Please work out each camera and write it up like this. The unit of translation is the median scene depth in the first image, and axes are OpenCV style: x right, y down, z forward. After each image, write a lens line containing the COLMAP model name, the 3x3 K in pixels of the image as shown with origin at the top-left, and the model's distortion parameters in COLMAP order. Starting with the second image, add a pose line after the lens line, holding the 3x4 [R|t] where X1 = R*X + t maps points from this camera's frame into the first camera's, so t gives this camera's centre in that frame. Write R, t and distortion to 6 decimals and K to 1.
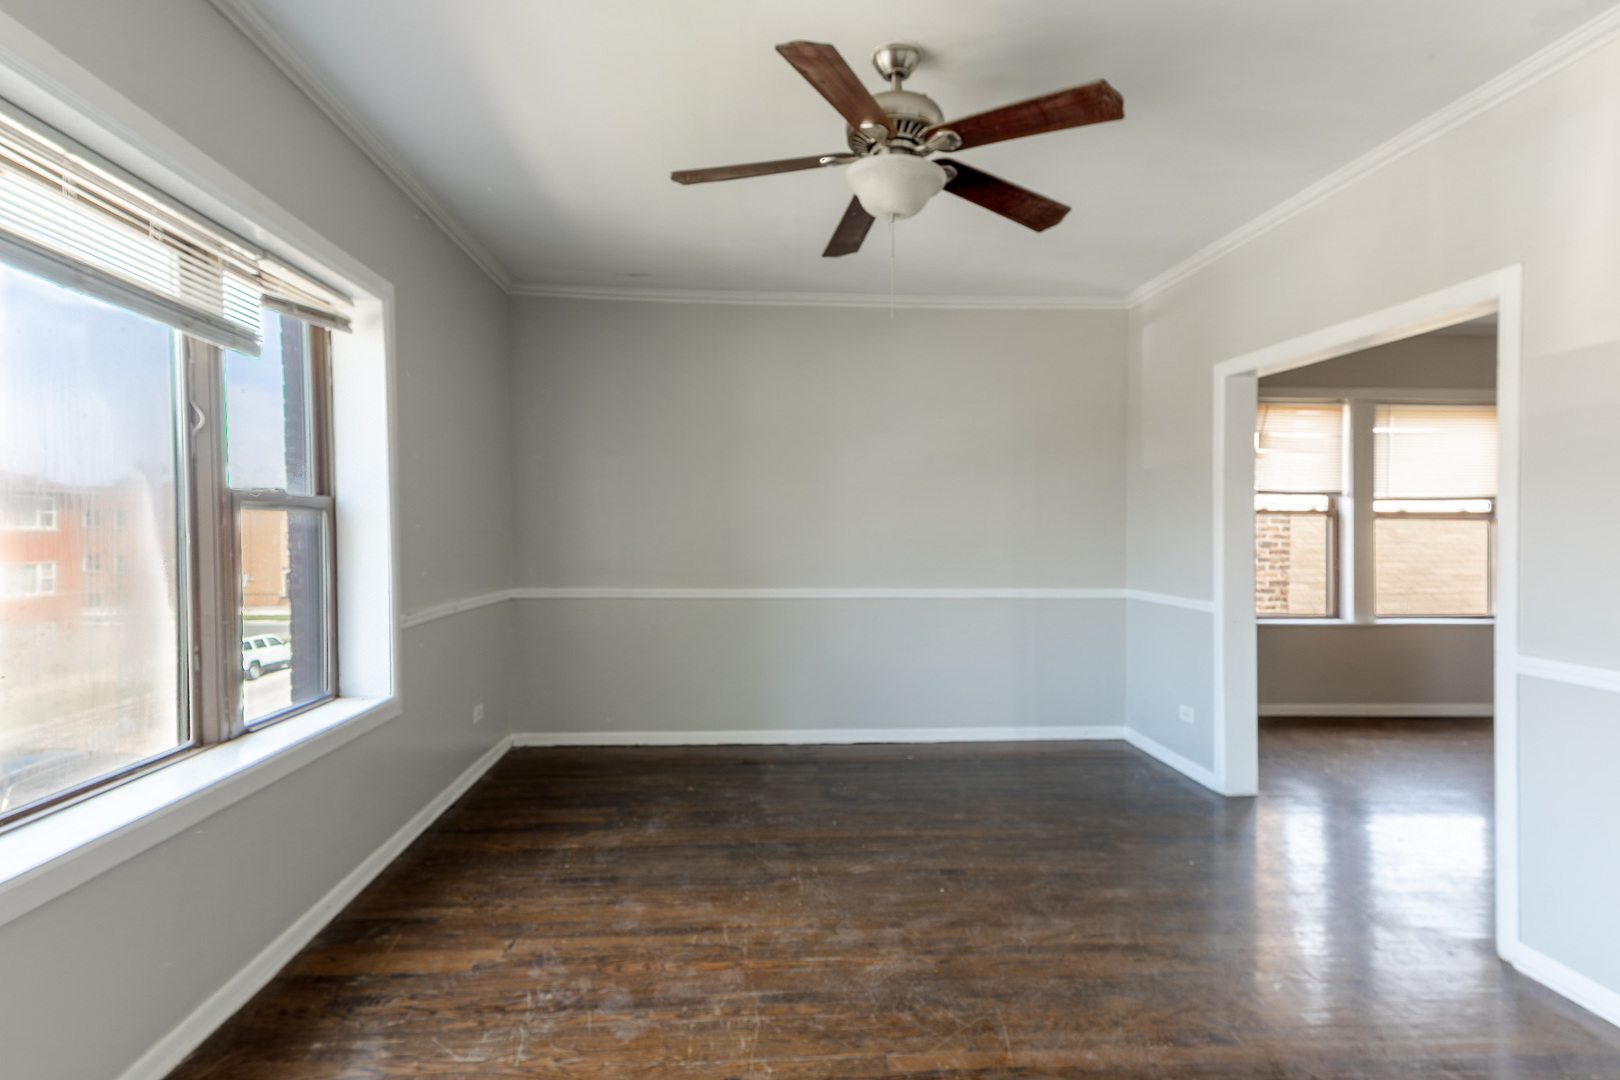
lens RADIAL K [[838.6, 0, 804.3], [0, 838.6, 541.8], [0, 0, 1]] dist [0.040590, -0.001112]
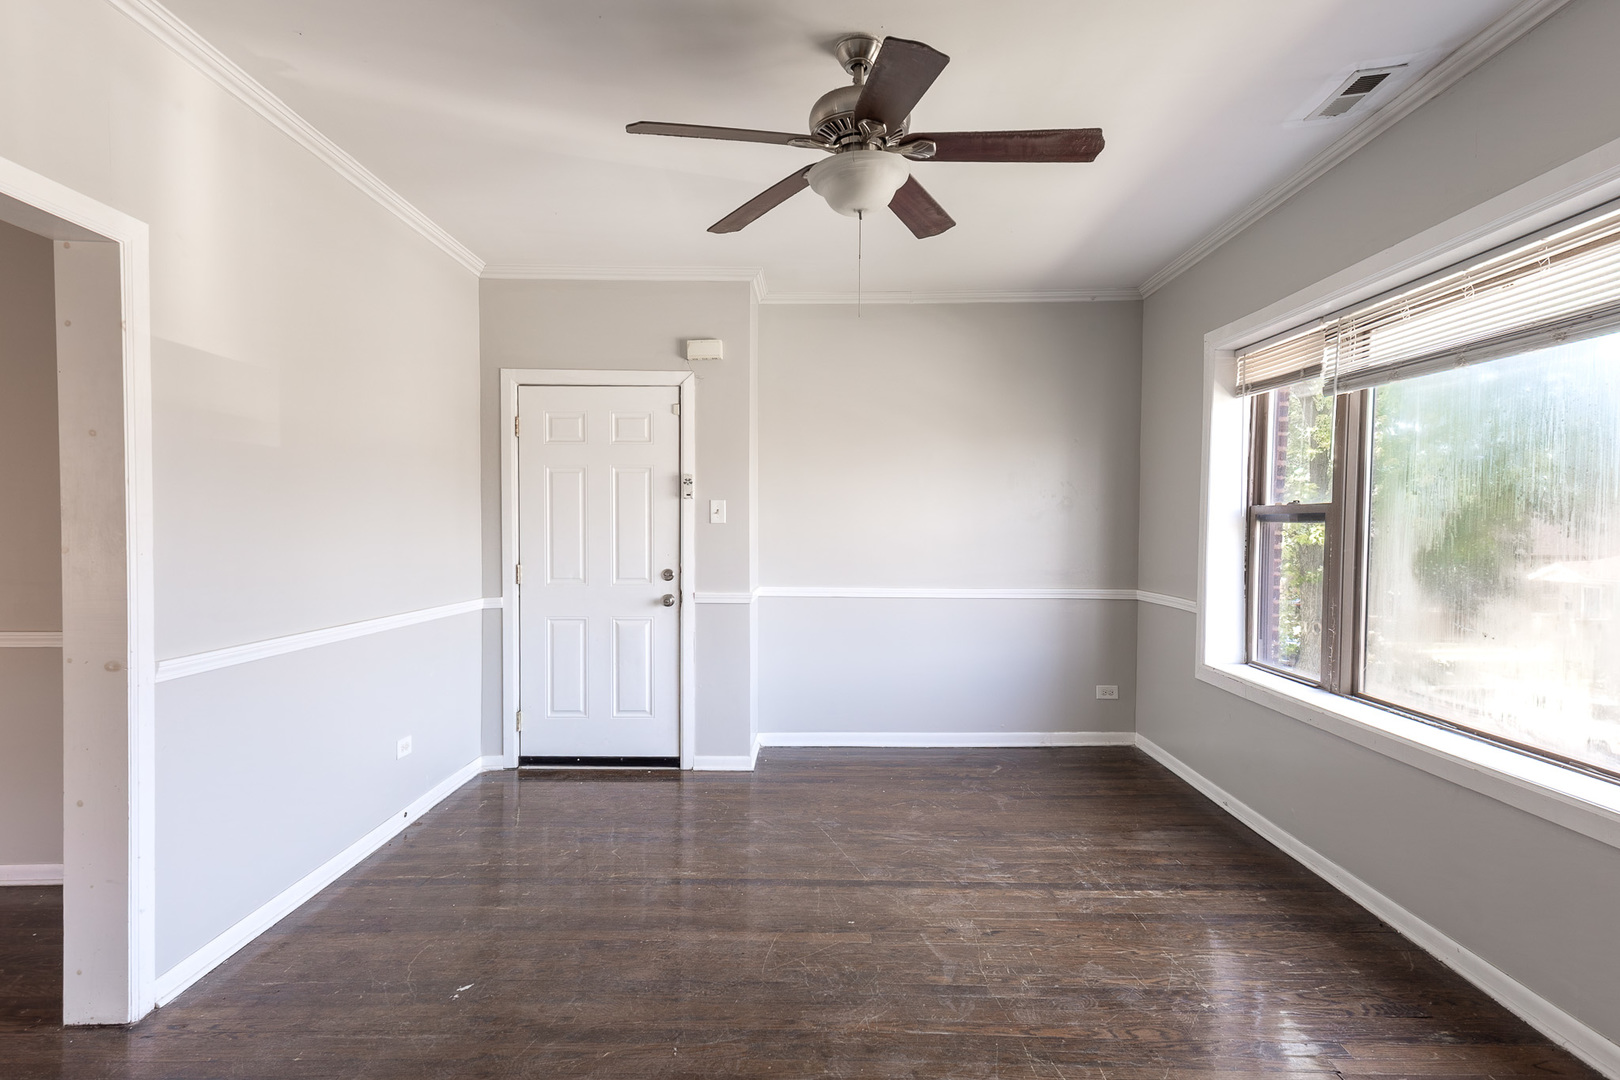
lens RADIAL K [[838.6, 0, 807.7], [0, 838.6, 542.1], [0, 0, 1]] dist [0.040590, -0.001112]
pose [[-0.996888, -0.010680, 0.078098, 0.092023], [-0.007878, 0.999317, 0.036096, -0.037959], [-0.078431, 0.035368, -0.996292, 2.069929]]
